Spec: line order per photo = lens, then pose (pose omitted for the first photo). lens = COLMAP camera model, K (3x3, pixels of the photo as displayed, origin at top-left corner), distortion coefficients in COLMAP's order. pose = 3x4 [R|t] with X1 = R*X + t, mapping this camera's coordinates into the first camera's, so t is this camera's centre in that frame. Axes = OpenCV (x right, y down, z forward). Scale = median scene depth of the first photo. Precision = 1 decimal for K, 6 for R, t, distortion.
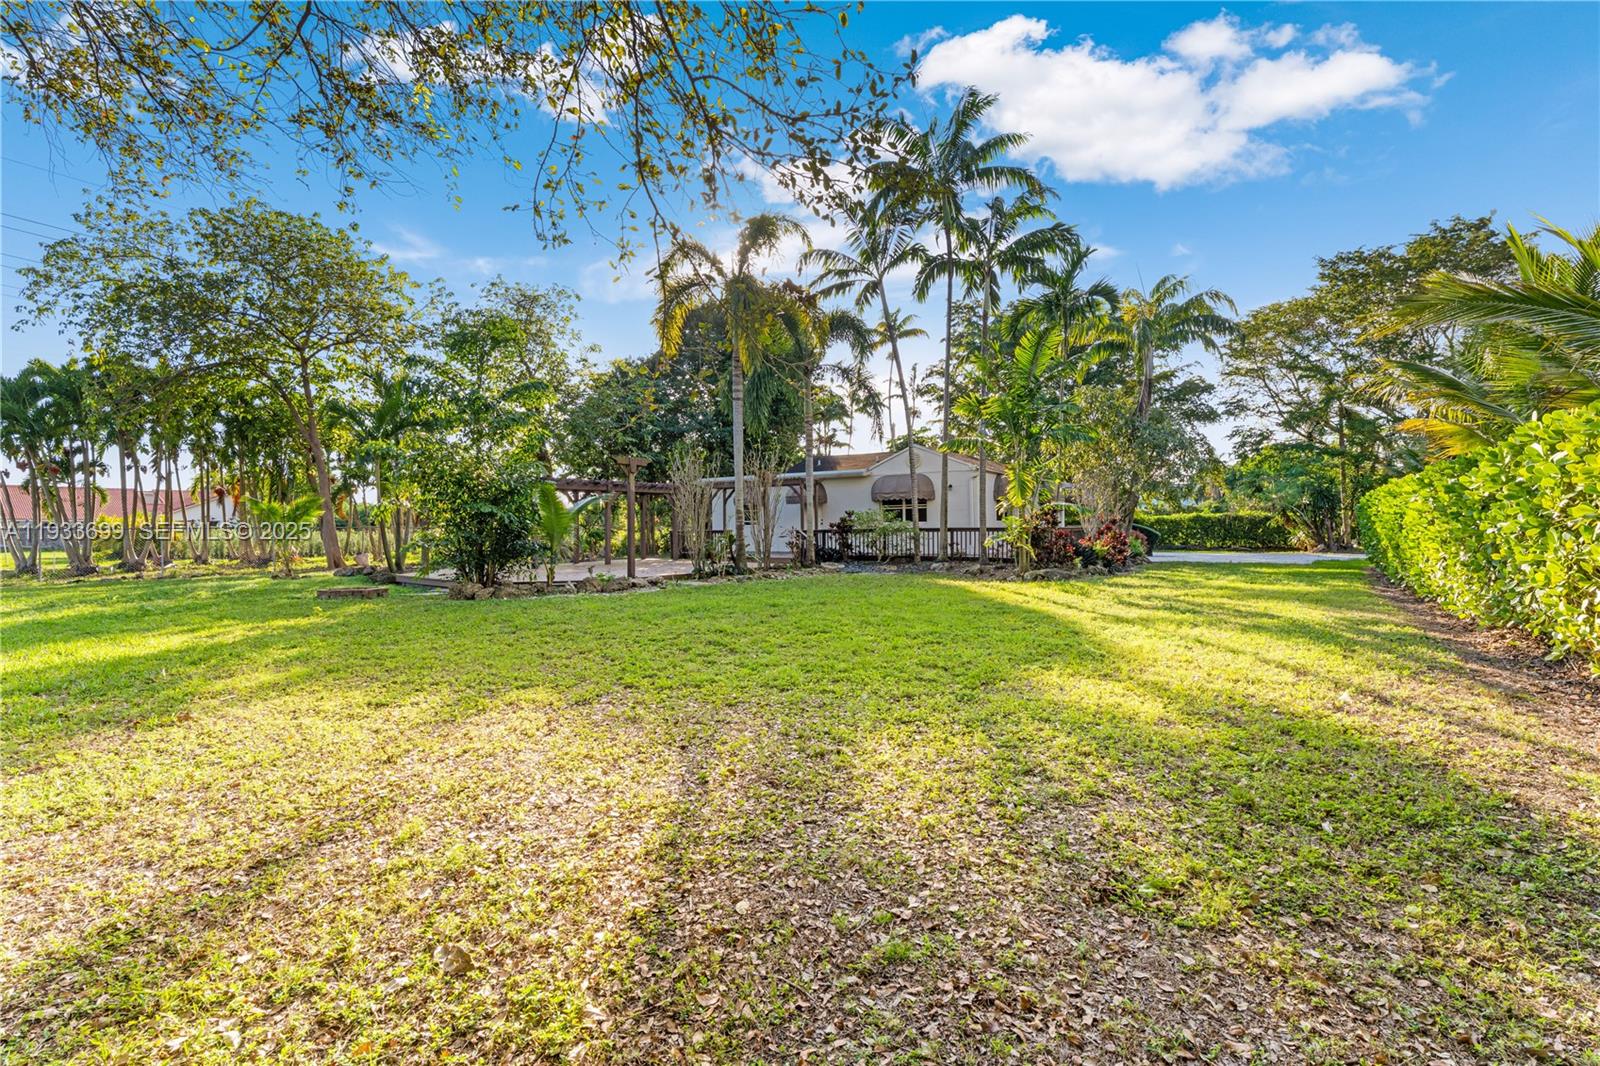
lens RADIAL K [[712.0, 0, 790.8], [0, 712.0, 532.6], [0, 0, 1]] dist [-0.000146, -0.000059]
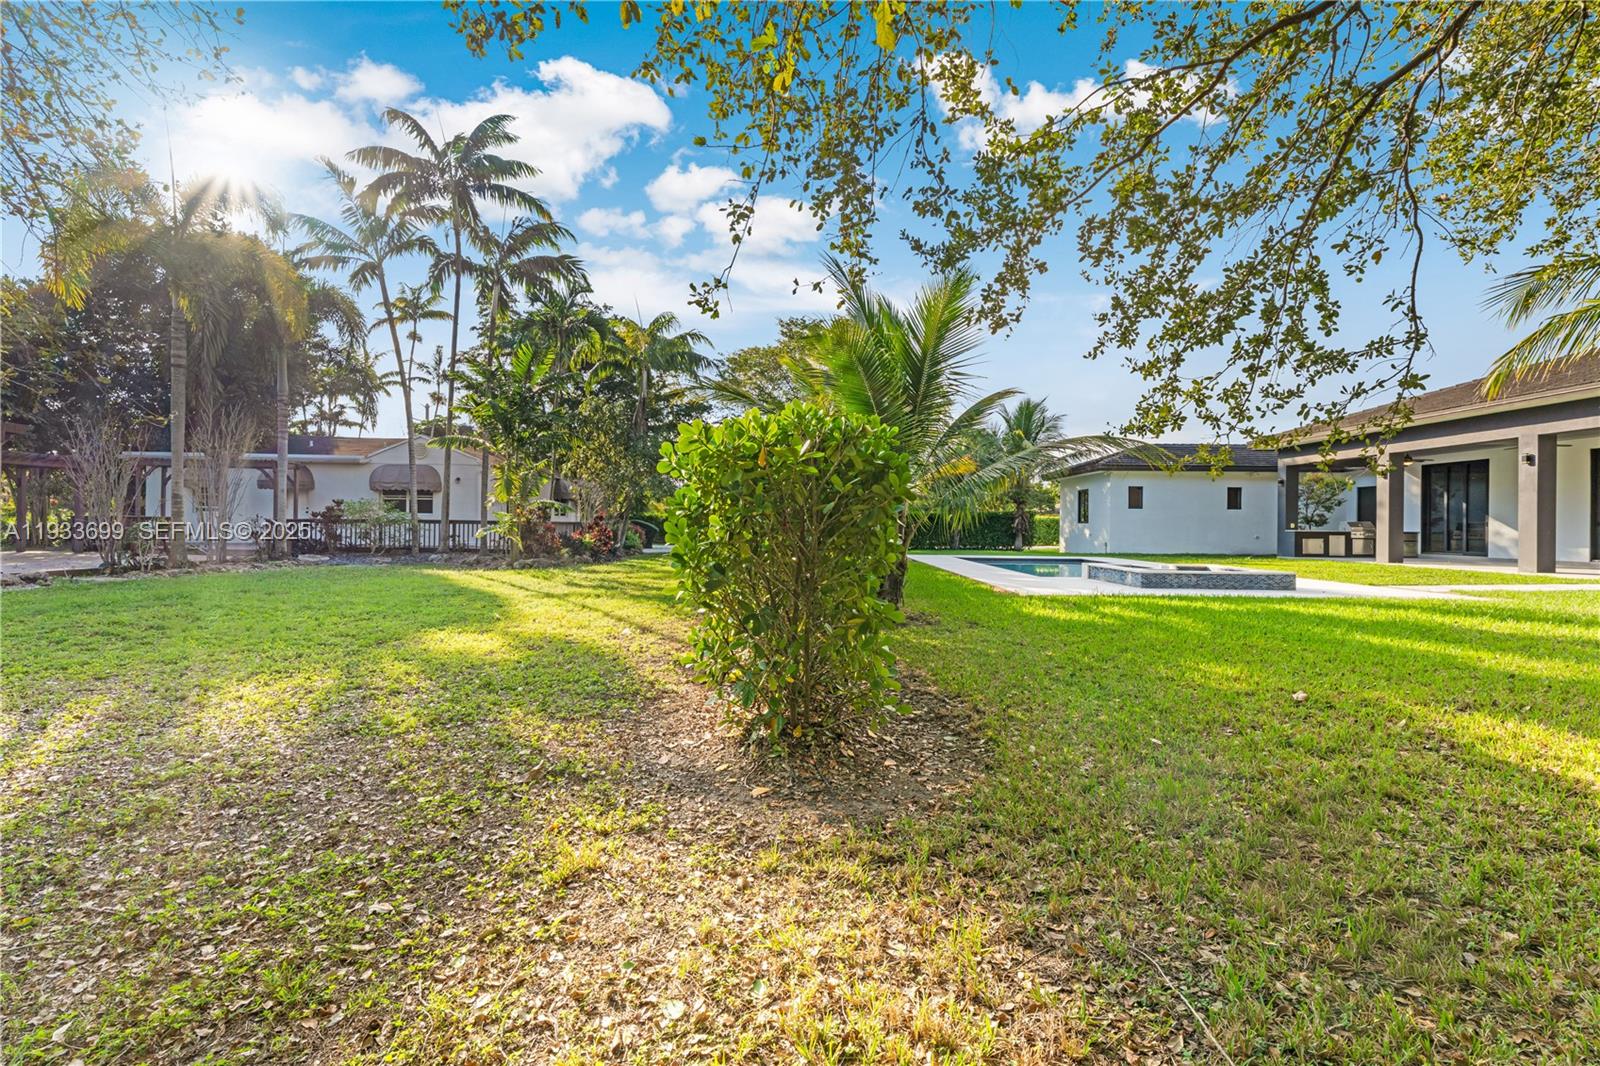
lens RADIAL K [[703.7, 0, 788.1], [0, 703.7, 519.2], [0, 0, 1]] dist [-0.000474, -0.000130]
pose [[0.814717, 0.023182, 0.579396, 0.030659], [-0.017354, 0.999728, -0.015597, -0.000403], [-0.579600, 0.002652, 0.814897, -0.103267]]
